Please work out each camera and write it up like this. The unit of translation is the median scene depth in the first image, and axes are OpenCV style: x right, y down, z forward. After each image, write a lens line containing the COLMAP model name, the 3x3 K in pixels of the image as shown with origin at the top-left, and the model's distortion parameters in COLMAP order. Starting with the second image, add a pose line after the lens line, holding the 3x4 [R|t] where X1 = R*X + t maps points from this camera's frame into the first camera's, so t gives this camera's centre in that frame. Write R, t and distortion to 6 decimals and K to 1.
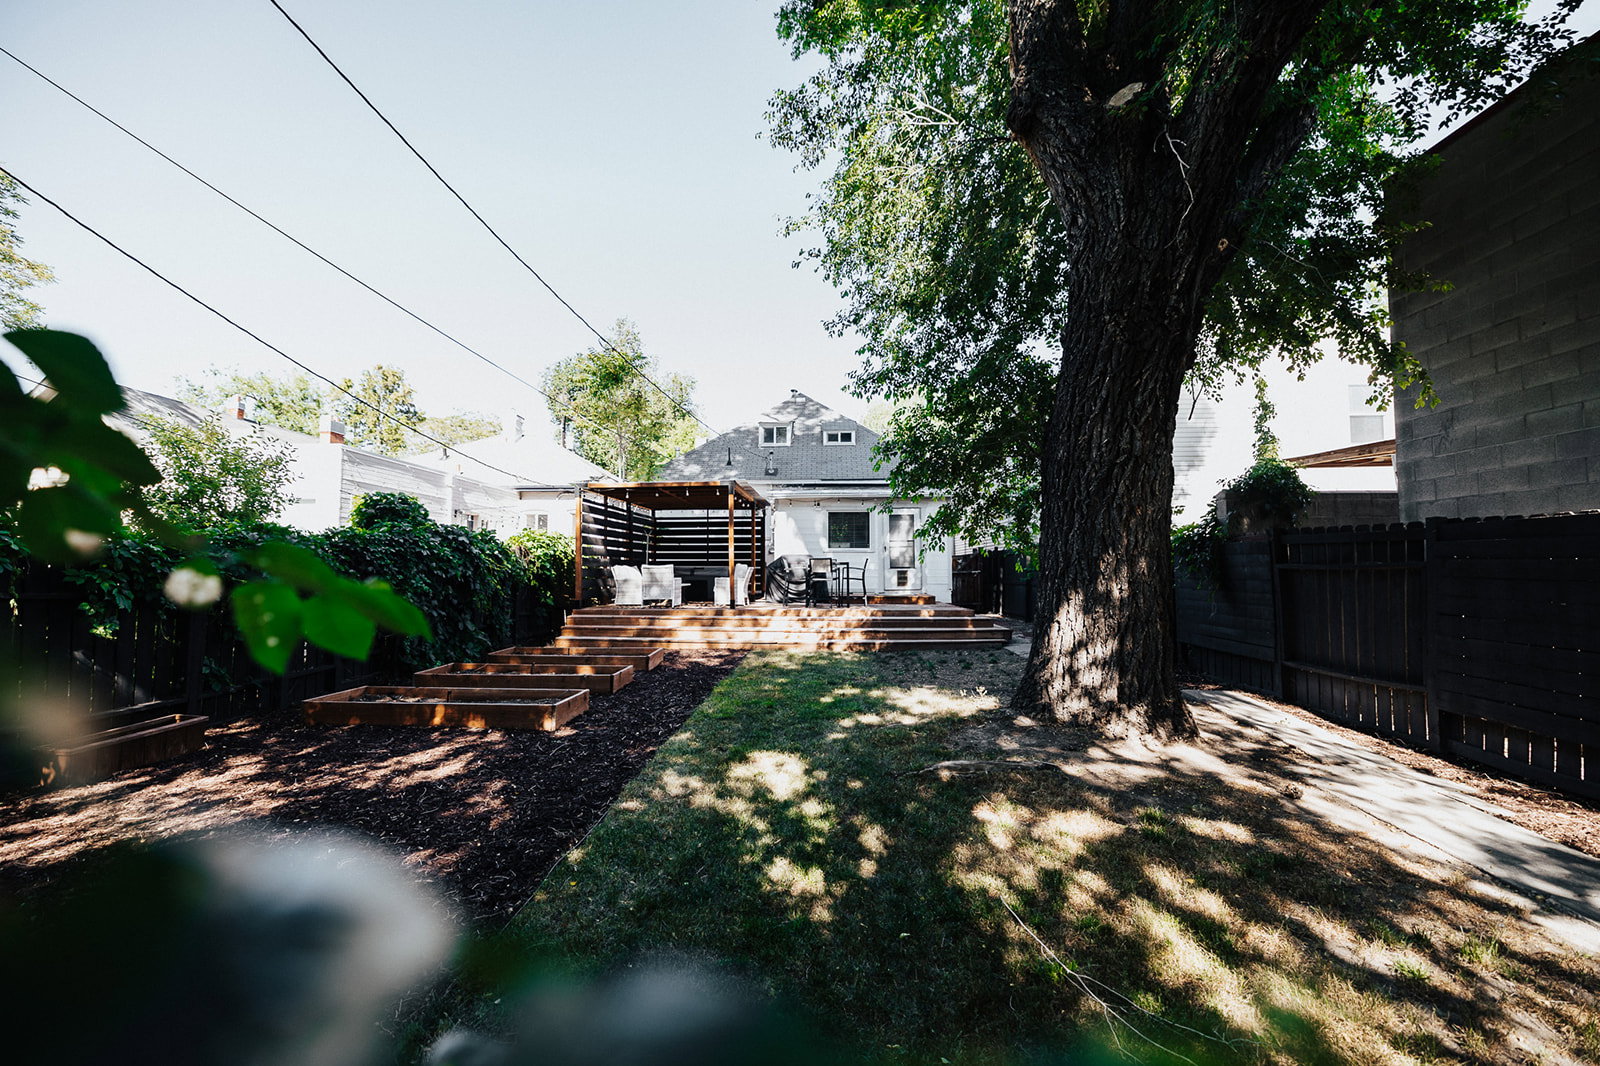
lens RADIAL K [[686.4, 0, 794.5], [0, 686.4, 524.3], [0, 0, 1]] dist [0.000938, 0.000341]
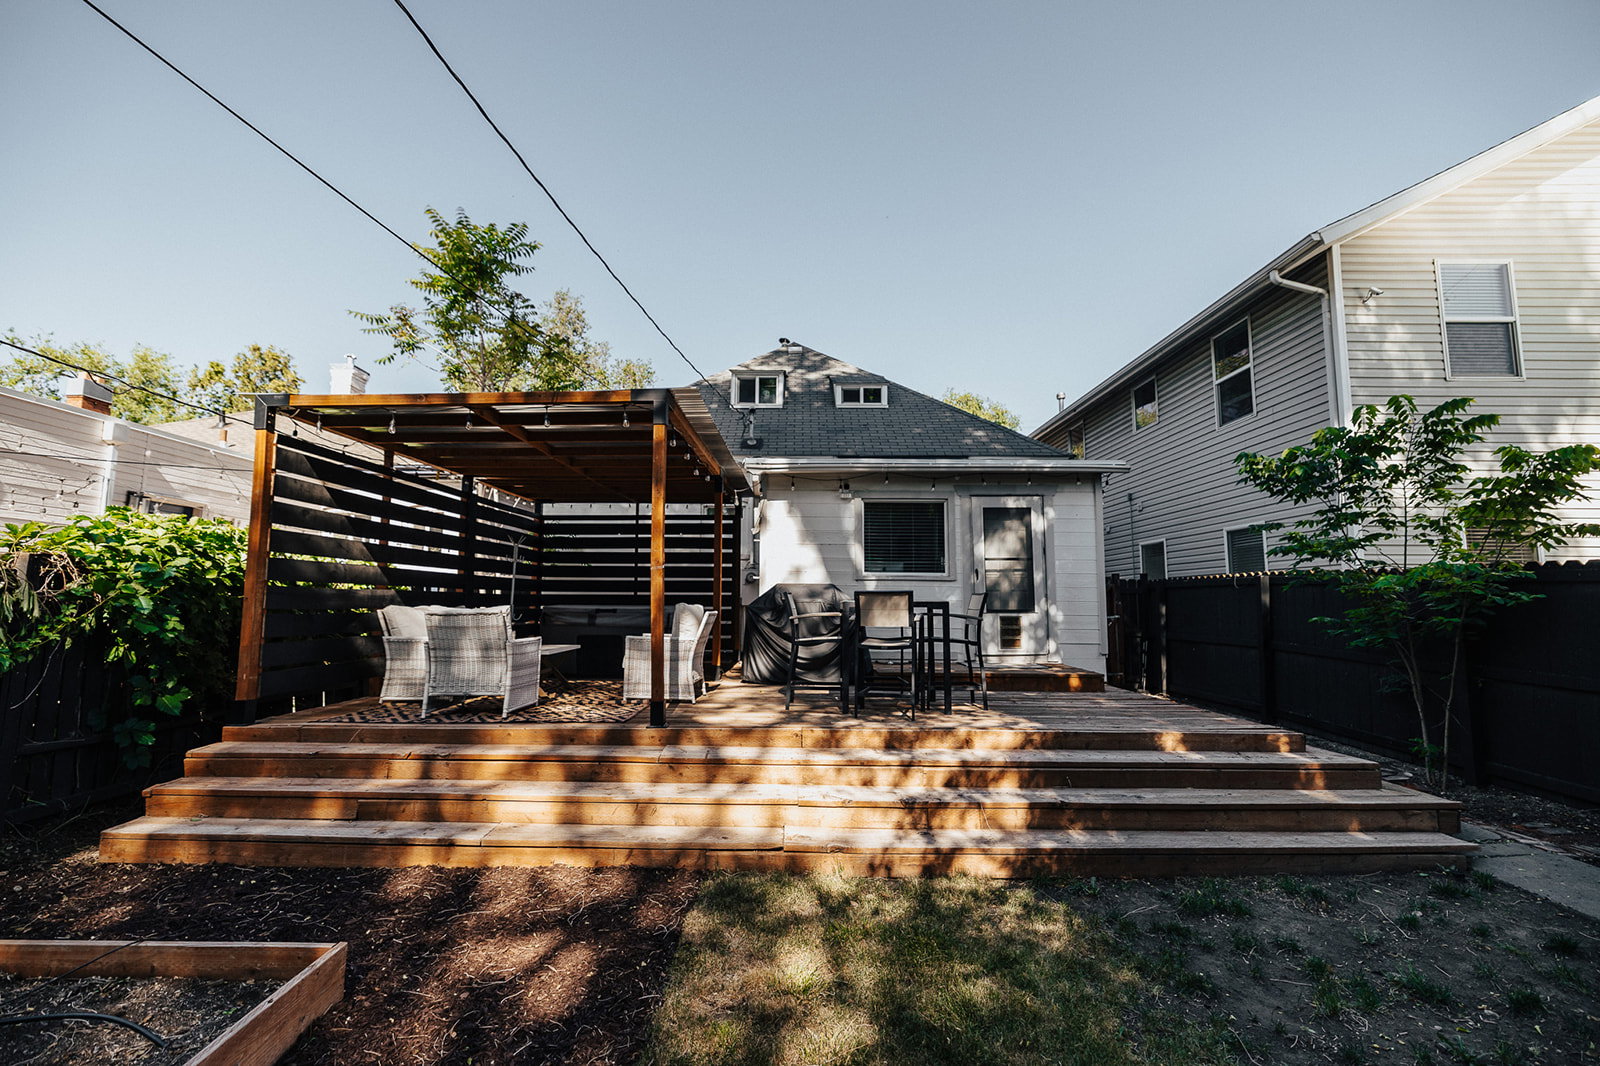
lens RADIAL K [[686.4, 0, 794.5], [0, 686.4, 524.3], [0, 0, 1]] dist [0.000938, 0.000341]
pose [[0.999170, 0.009737, 0.039557, -0.023267], [-0.007833, 0.998817, -0.047996, 0.024696], [-0.039978, 0.047646, 0.998064, 0.494277]]
